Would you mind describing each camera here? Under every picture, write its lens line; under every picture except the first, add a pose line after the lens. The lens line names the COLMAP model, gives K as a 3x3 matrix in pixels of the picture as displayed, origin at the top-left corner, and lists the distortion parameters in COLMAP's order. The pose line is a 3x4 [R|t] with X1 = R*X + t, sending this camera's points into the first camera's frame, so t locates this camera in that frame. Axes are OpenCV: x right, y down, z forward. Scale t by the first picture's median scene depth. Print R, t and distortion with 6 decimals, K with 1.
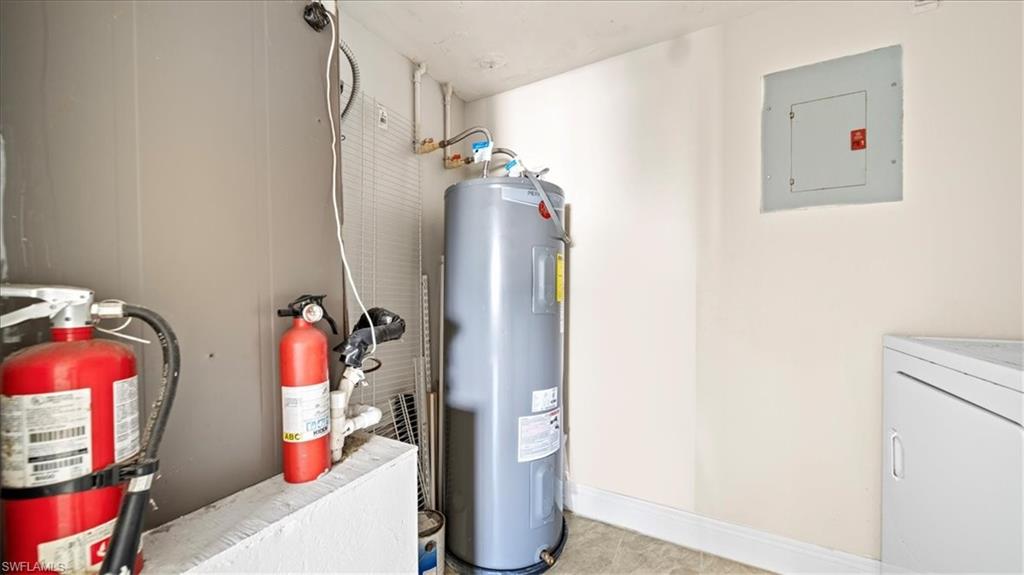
lens RADIAL K [[360.6, 0, 512.8], [0, 360.6, 291.2], [0, 0, 1]] dist [-0.002483, -0.000758]
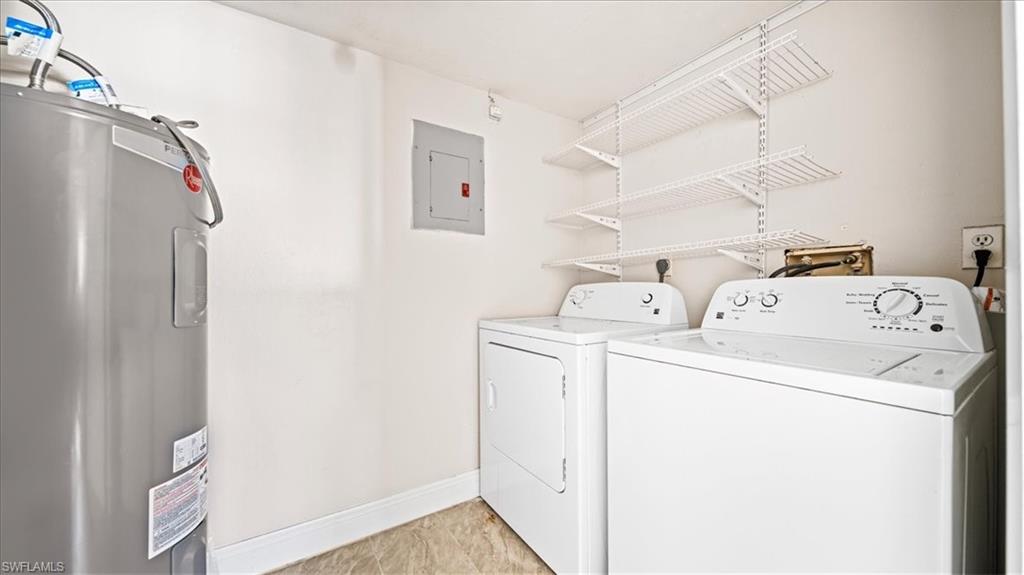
lens RADIAL K [[360.6, 0, 512.5], [0, 360.6, 288.4], [0, 0, 1]] dist [-0.002483, -0.000758]
pose [[0.477011, 0.005013, 0.878883, -0.229347], [0.009732, 0.999892, -0.010985, 0.002671], [-0.878844, 0.013793, 0.476911, 0.112011]]
